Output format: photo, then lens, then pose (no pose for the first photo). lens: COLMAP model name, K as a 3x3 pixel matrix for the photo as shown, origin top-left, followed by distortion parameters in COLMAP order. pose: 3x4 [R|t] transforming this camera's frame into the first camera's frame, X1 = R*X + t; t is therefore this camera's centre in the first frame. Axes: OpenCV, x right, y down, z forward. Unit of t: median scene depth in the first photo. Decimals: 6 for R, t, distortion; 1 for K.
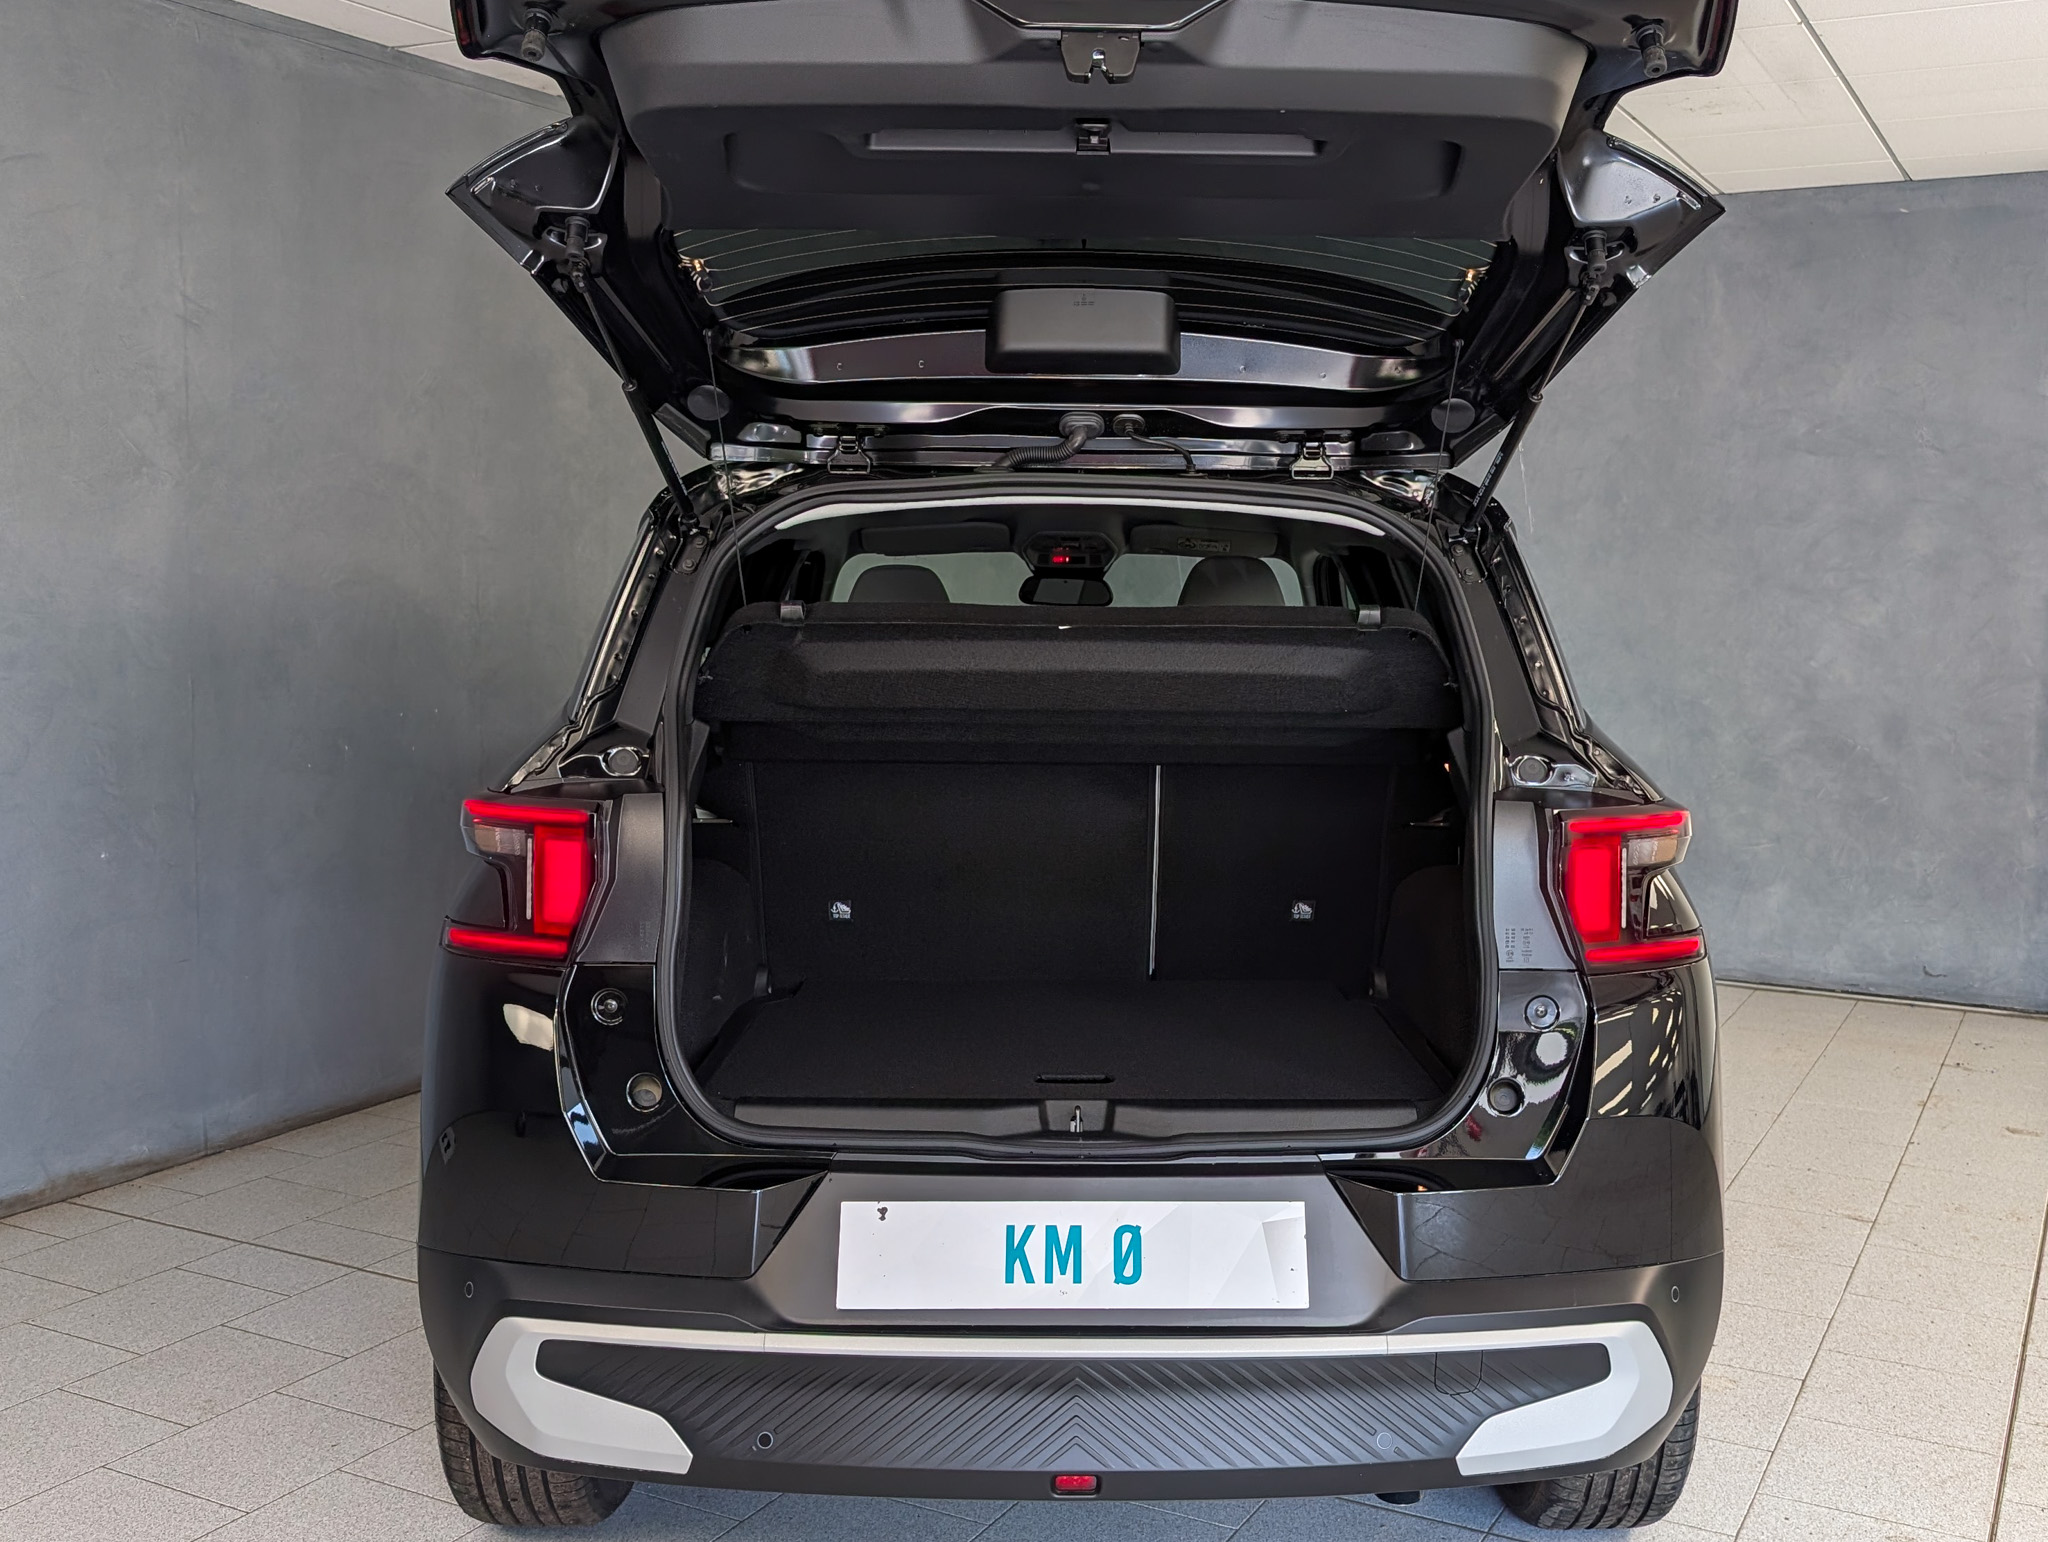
lens RADIAL K [[1503.3, 0, 1049.6], [0, 1503.3, 776.9], [0, 0, 1]] dist [0.011688, -0.022339]
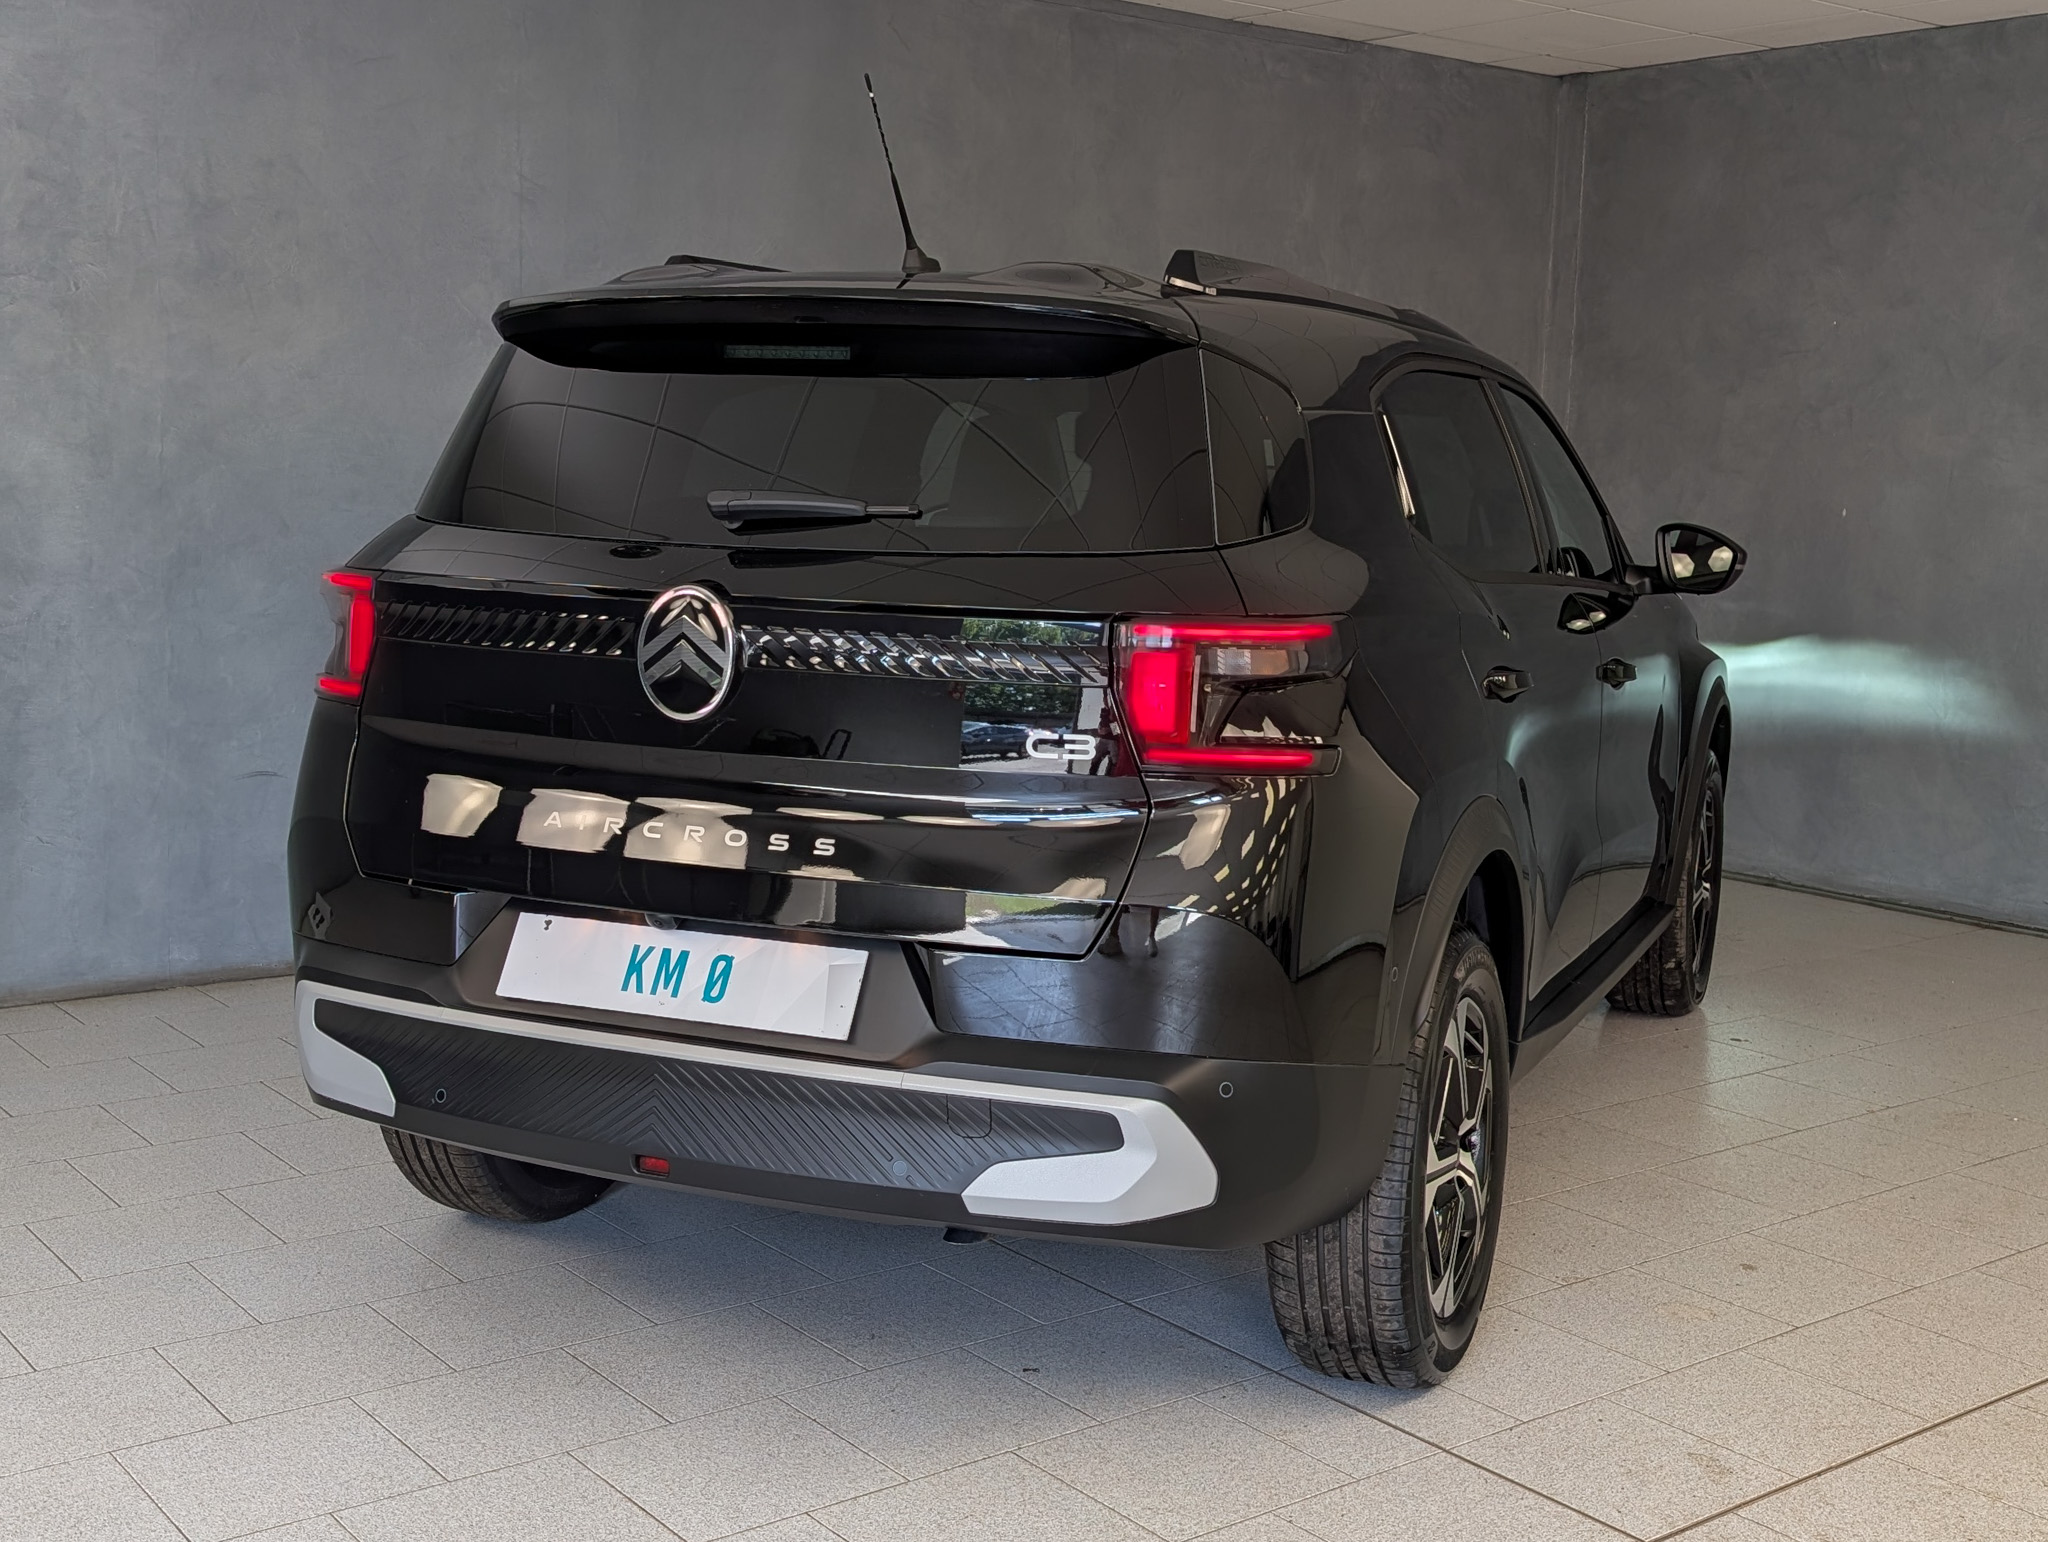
lens RADIAL K [[1695.7, 0, 1195.1], [0, 1695.7, 732.5], [0, 0, 1]] dist [0.005778, -0.005528]
pose [[0.950328, 0.062908, -0.304826, 0.589834], [-0.057388, 0.997986, 0.027045, 0.056211], [0.305914, -0.008209, 0.952024, -0.089374]]
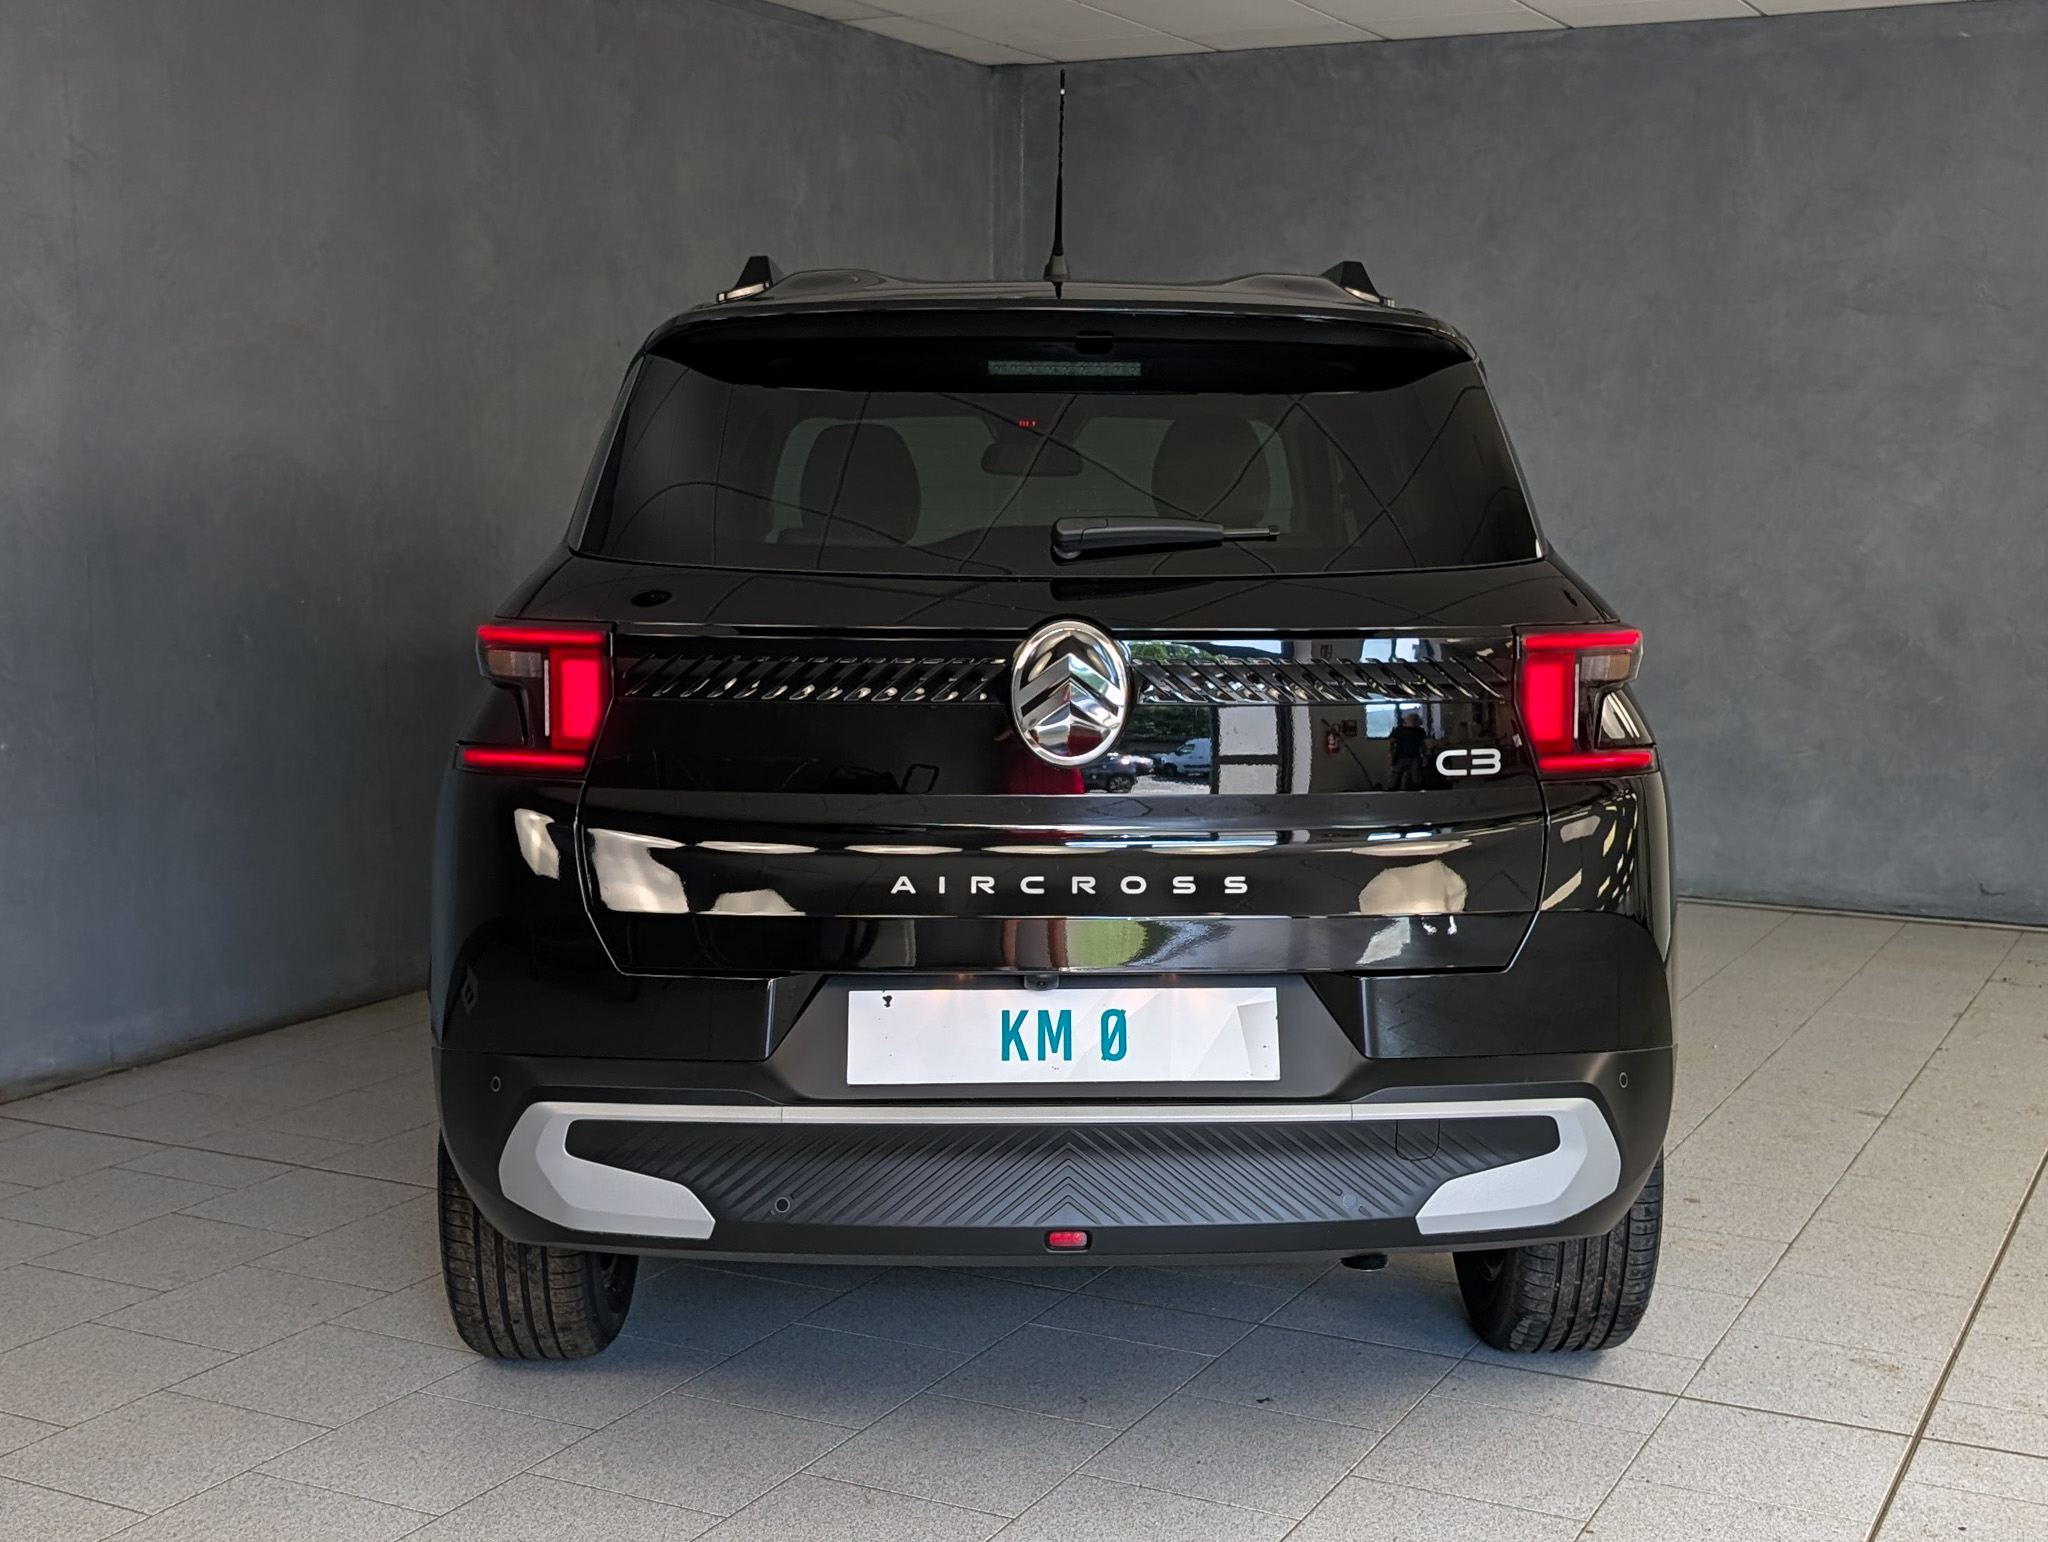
lens RADIAL K [[1771.1, 0, 1024.0], [0, 1771.1, 771.0], [0, 0, 1]] dist [0.041957, -0.077420]
pose [[0.999873, -0.007768, 0.013931, -0.022115], [0.007279, 0.999367, 0.034812, 0.062247], [-0.014192, -0.034706, 0.999297, -0.204406]]
